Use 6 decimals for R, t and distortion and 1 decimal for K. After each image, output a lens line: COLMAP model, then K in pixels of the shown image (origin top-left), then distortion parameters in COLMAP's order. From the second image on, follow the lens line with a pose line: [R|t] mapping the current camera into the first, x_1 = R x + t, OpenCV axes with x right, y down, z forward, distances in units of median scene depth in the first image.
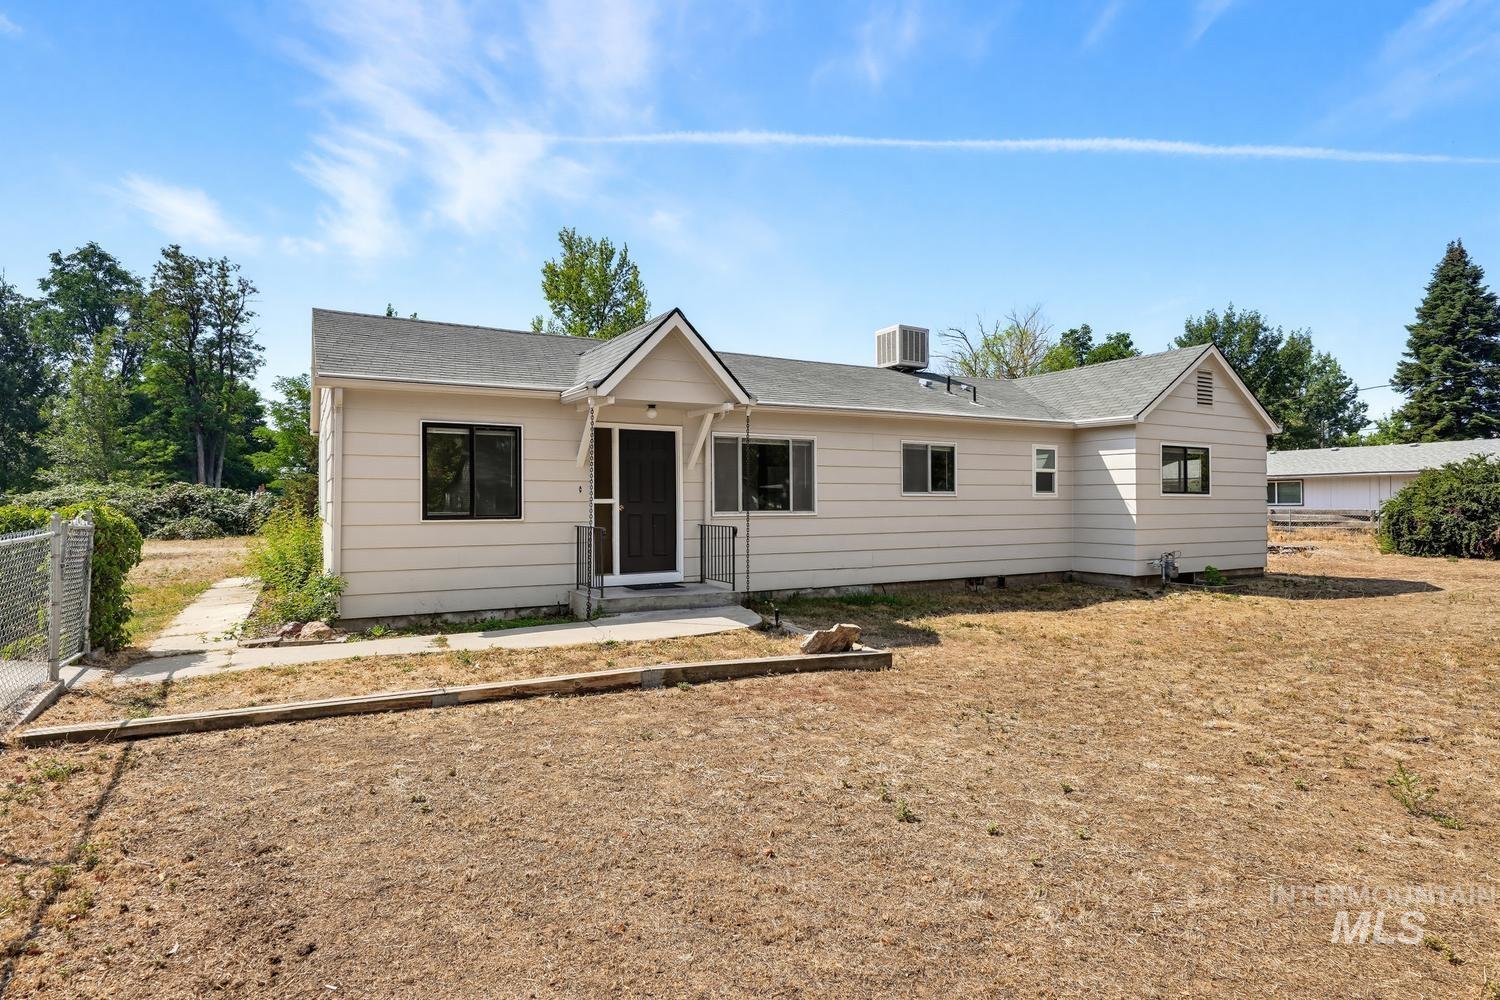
lens RADIAL K [[800.7, 0, 754.4], [0, 800.7, 496.7], [0, 0, 1]] dist [0.002648, 0.000285]
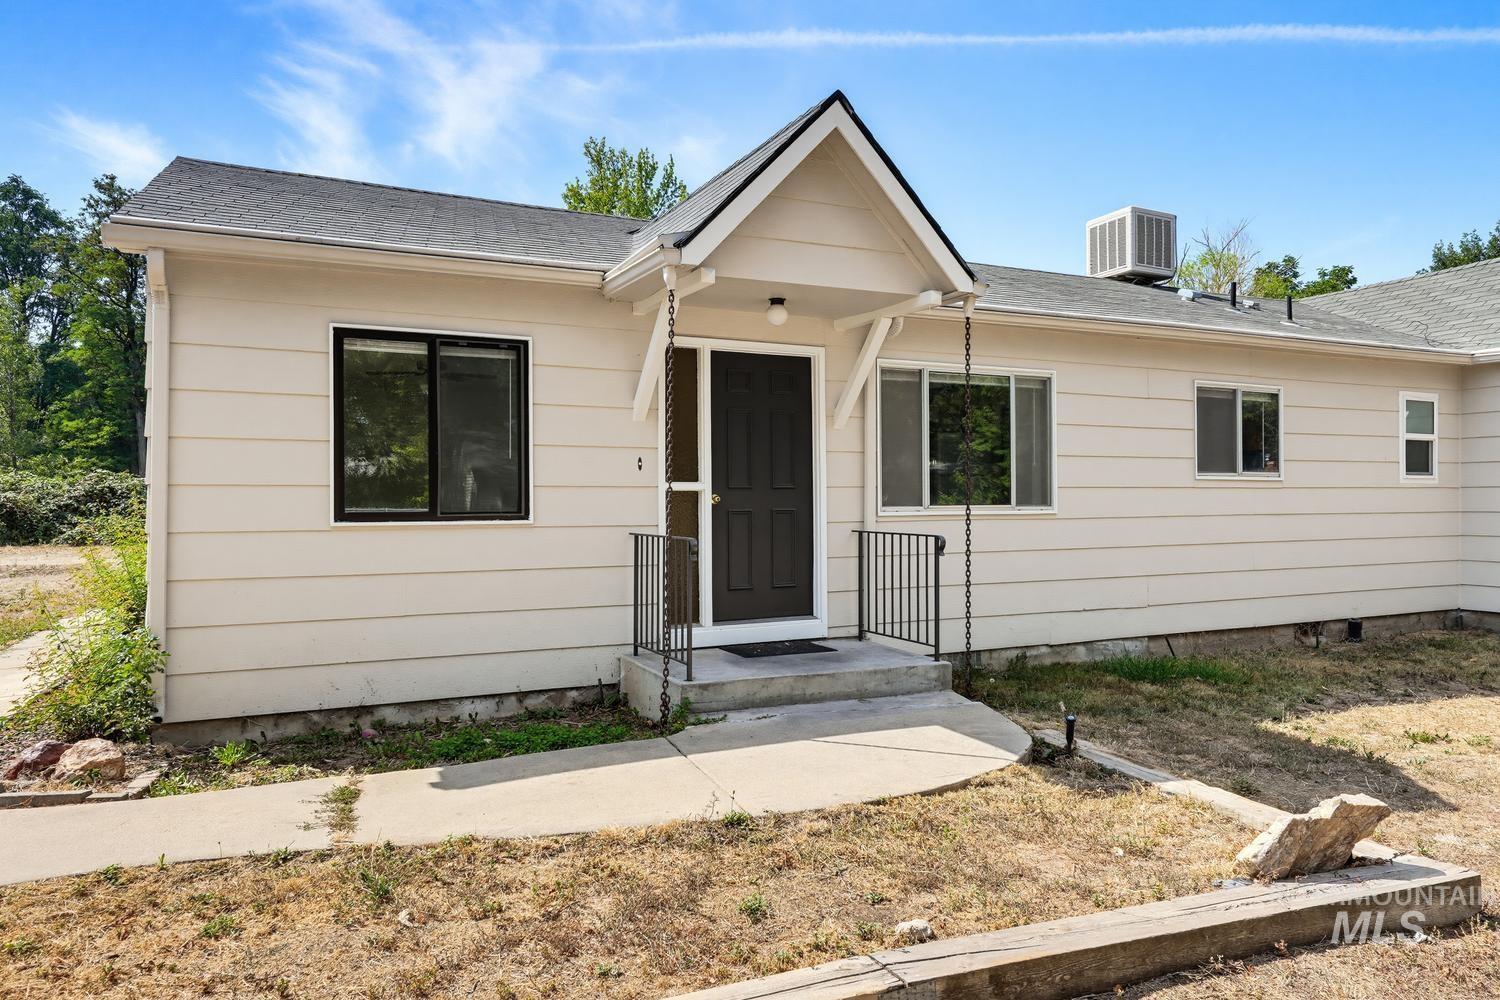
lens RADIAL K [[931.6, 0, 742.5], [0, 931.6, 500.4], [0, 0, 1]] dist [0.001053, 0.002324]
pose [[0.997696, 0.000165, -0.067846, -0.094835], [0.000406, 0.999965, 0.008398, 0.008579], [0.067845, -0.008406, 0.997660, 0.344772]]
